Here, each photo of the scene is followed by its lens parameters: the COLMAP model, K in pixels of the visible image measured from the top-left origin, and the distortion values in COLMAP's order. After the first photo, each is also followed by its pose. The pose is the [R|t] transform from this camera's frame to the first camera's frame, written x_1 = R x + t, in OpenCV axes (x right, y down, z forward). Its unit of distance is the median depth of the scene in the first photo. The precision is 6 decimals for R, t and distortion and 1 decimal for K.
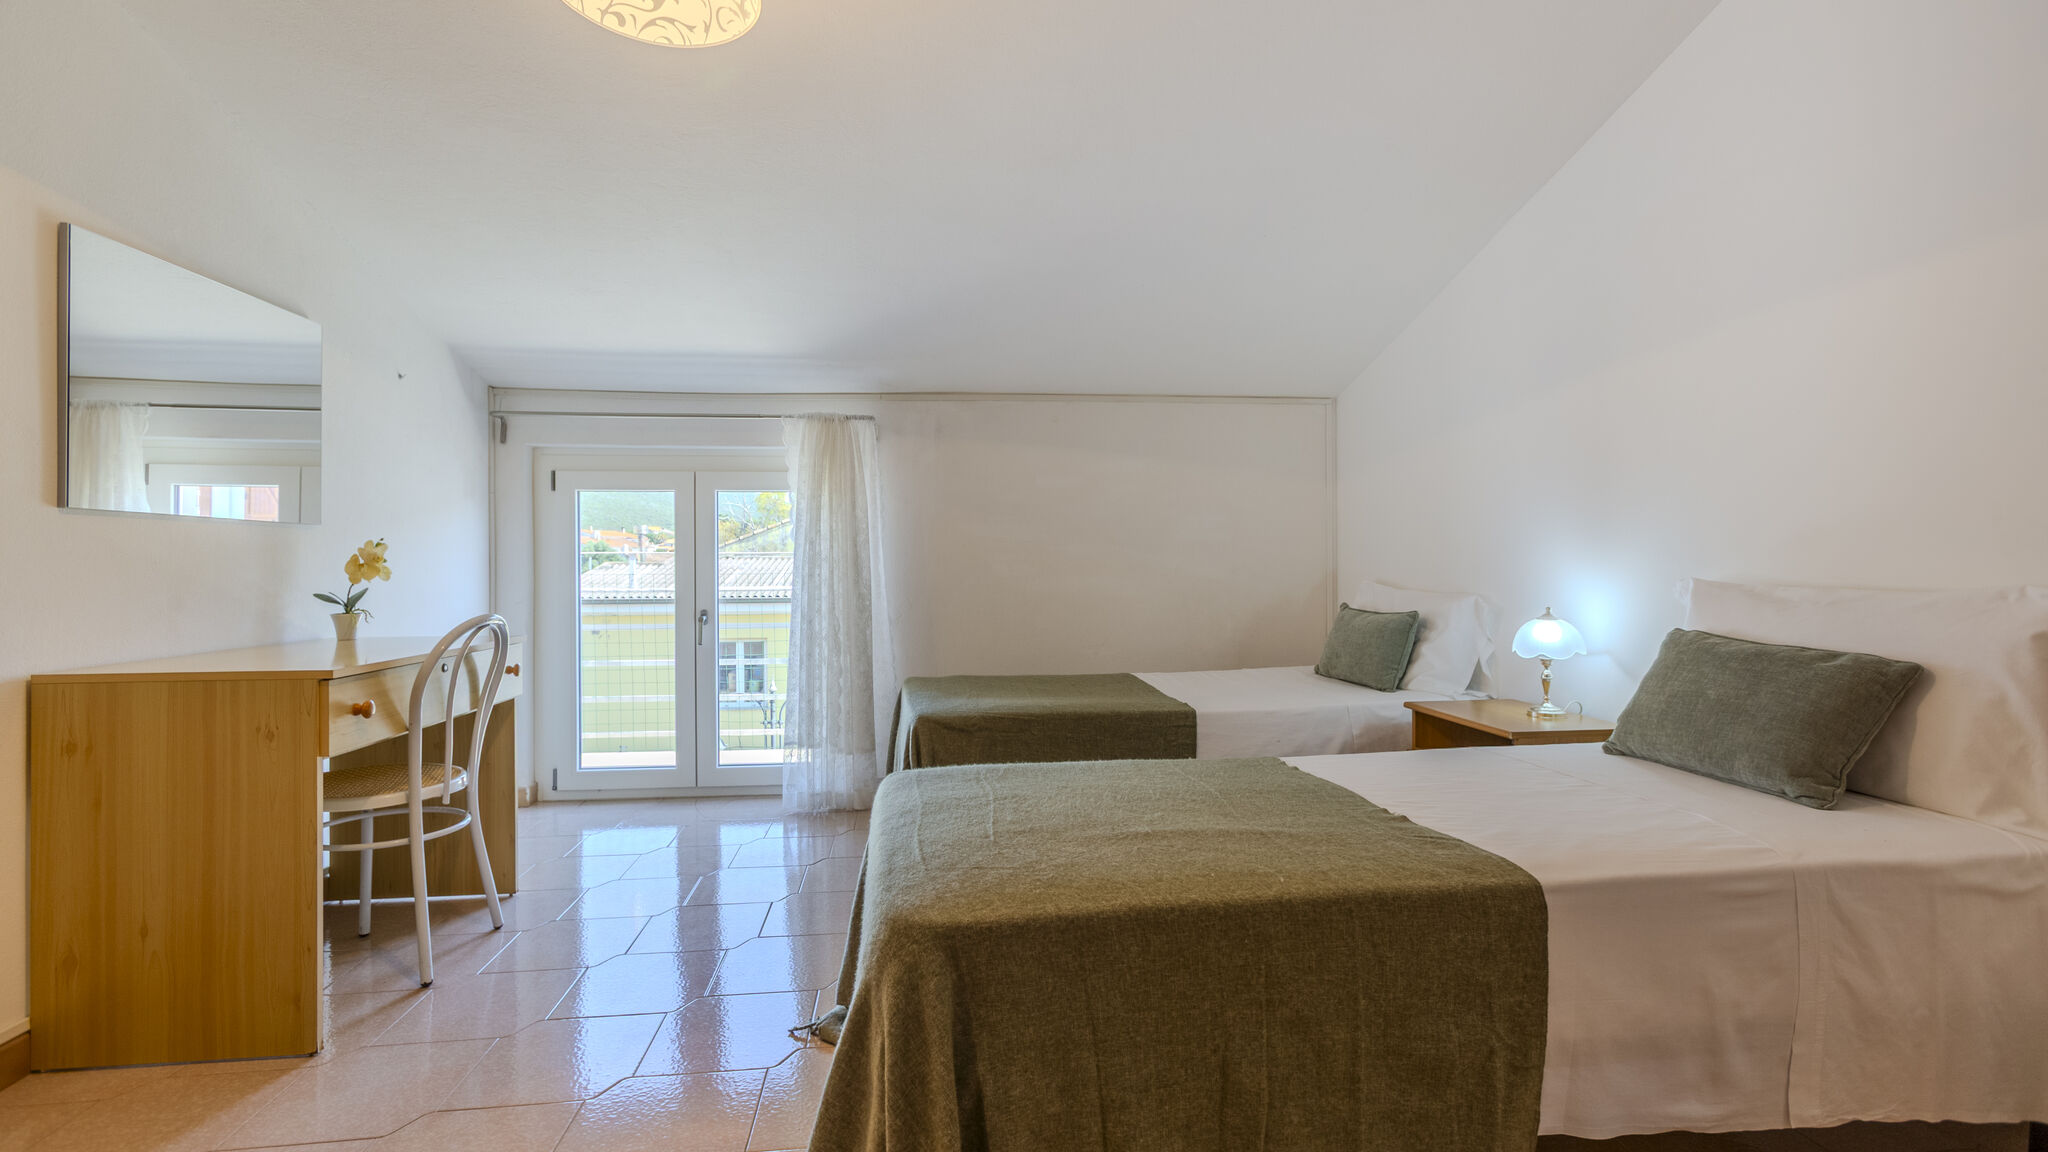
lens RADIAL K [[917.5, 0, 1001.8], [0, 917.5, 559.6], [0, 0, 1]] dist [0.000624, 0.000419]
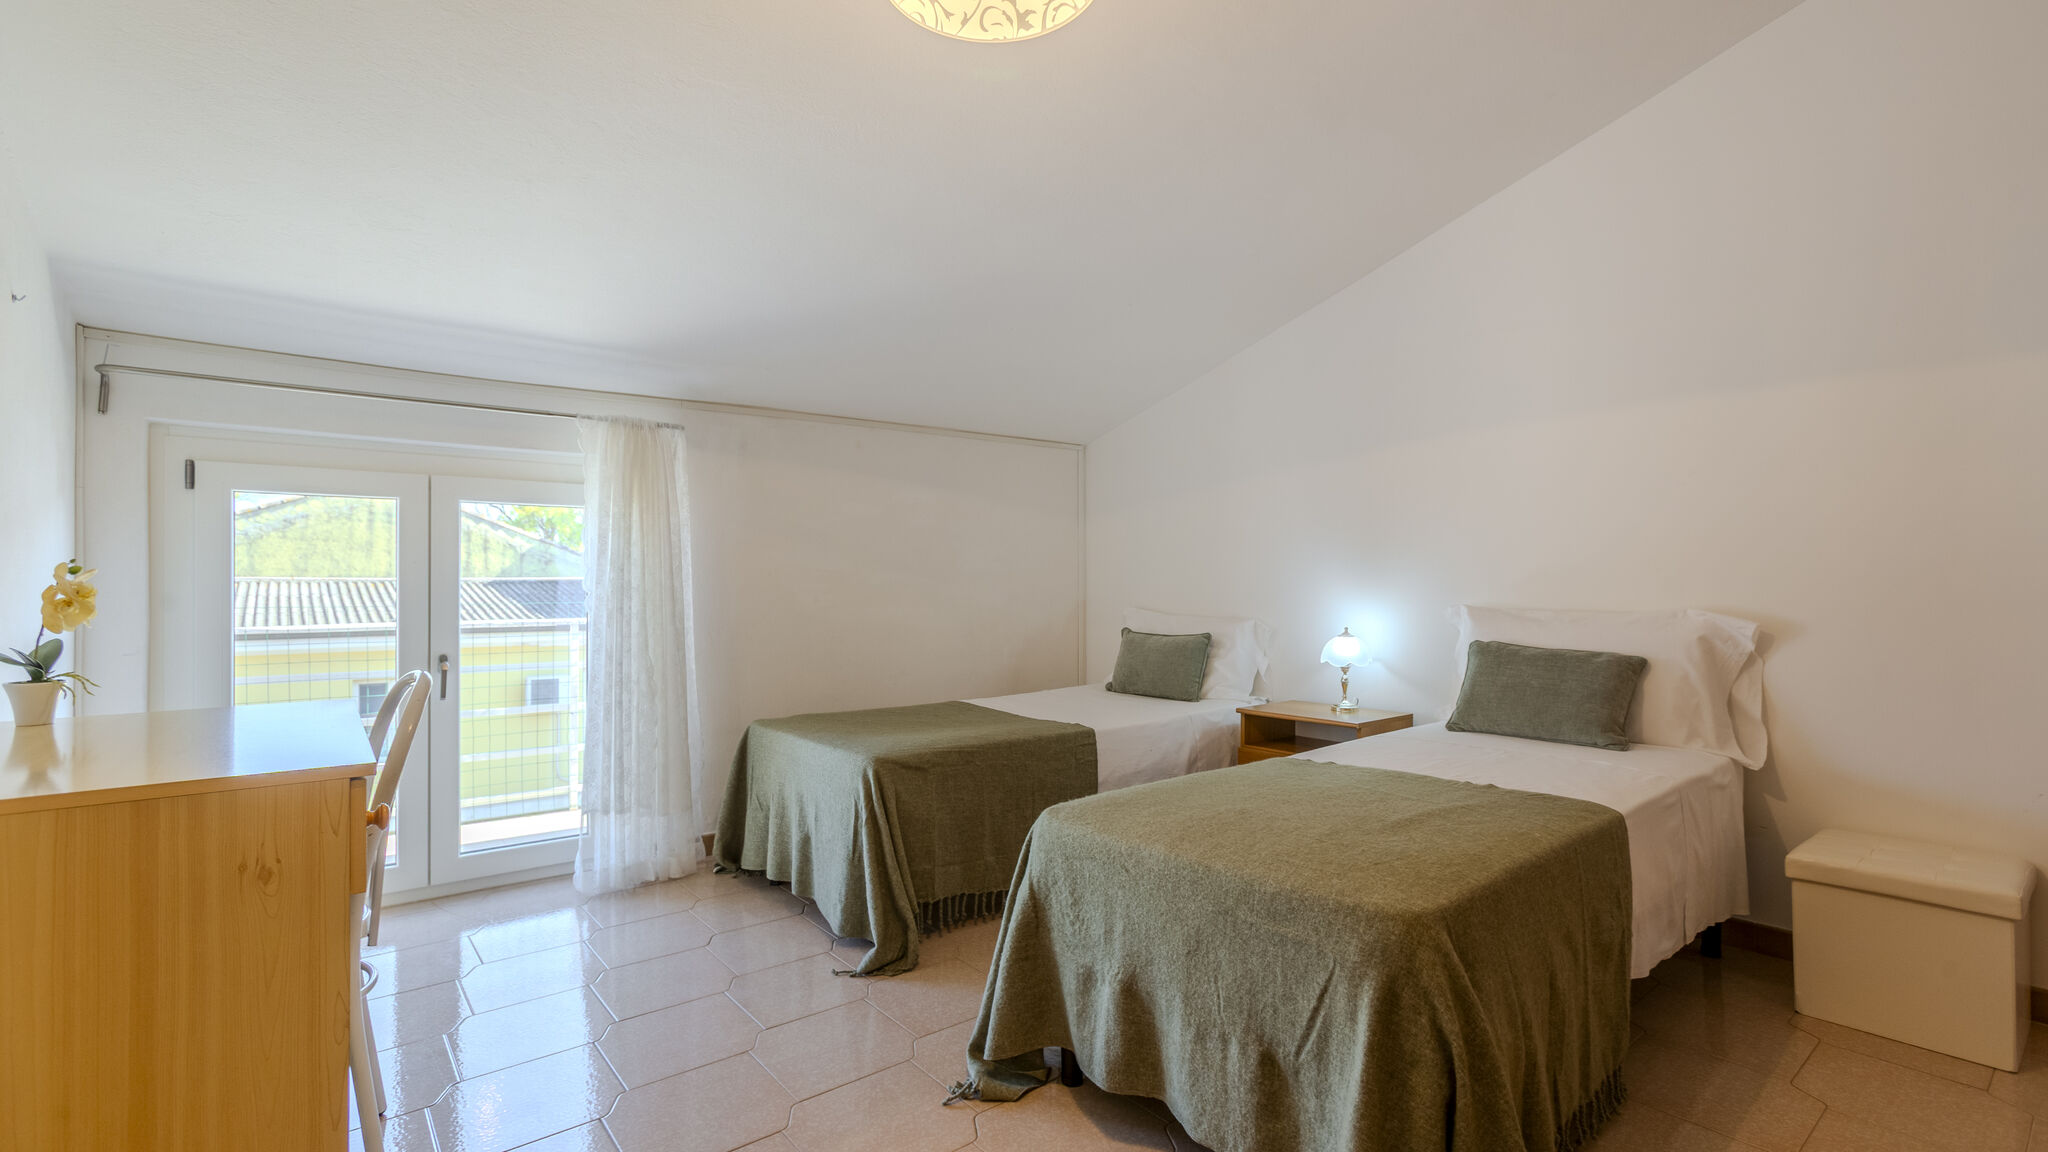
lens RADIAL K [[923.1, 0, 1024.0], [0, 923.1, 576.0], [0, 0, 1]] dist [-0.038909, 0.038089]
pose [[0.843272, 0.007792, 0.537431, -0.404475], [-0.003140, 0.999949, -0.009570, -0.006548], [-0.537478, 0.006382, 0.843254, 0.104632]]
